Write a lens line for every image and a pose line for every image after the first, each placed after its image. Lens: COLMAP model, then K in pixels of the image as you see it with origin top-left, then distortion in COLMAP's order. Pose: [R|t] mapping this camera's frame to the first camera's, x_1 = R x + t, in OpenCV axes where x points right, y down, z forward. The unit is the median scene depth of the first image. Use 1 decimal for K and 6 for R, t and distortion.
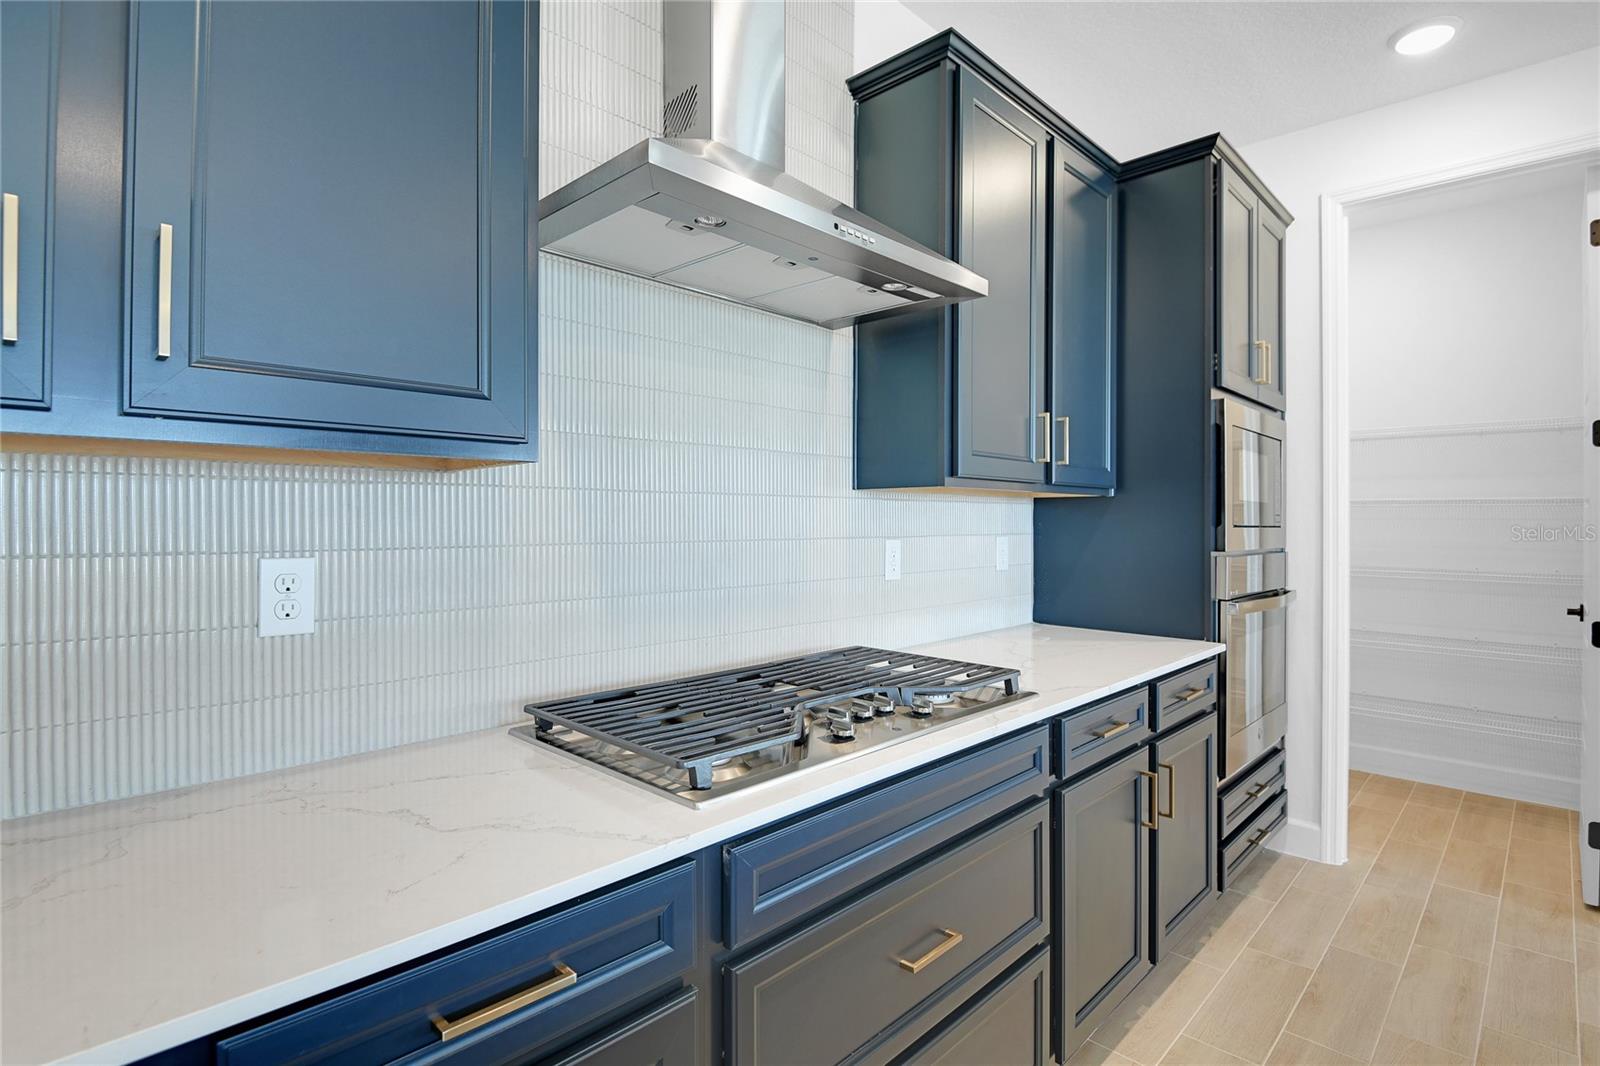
lens RADIAL K [[792.4, 0, 800.7], [0, 792.4, 522.7], [0, 0, 1]] dist [0.003029, -0.000161]
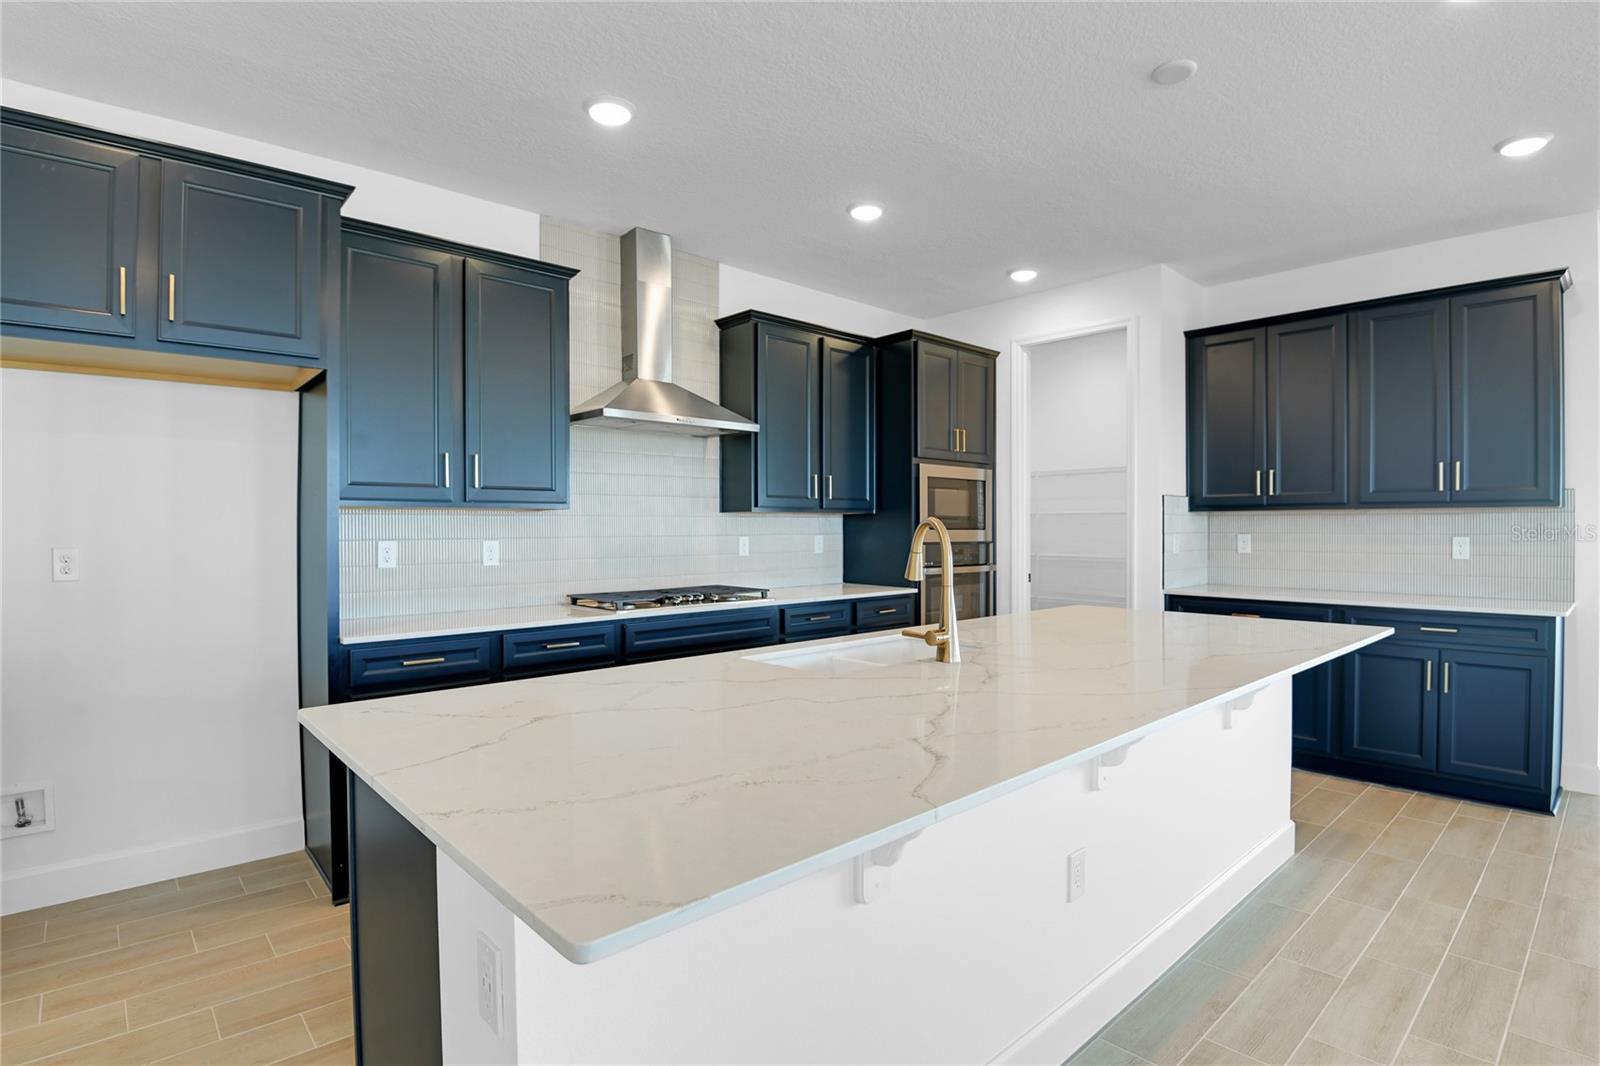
lens RADIAL K [[796.7, 0, 800.0], [0, 796.7, 533.0], [0, 0, 1]] dist [-0.034636, -0.000160]
pose [[0.997654, -0.012144, -0.067374, 0.421413], [0.011996, 0.999925, -0.002598, 0.020870], [0.067401, 0.001784, 0.997724, -1.107762]]
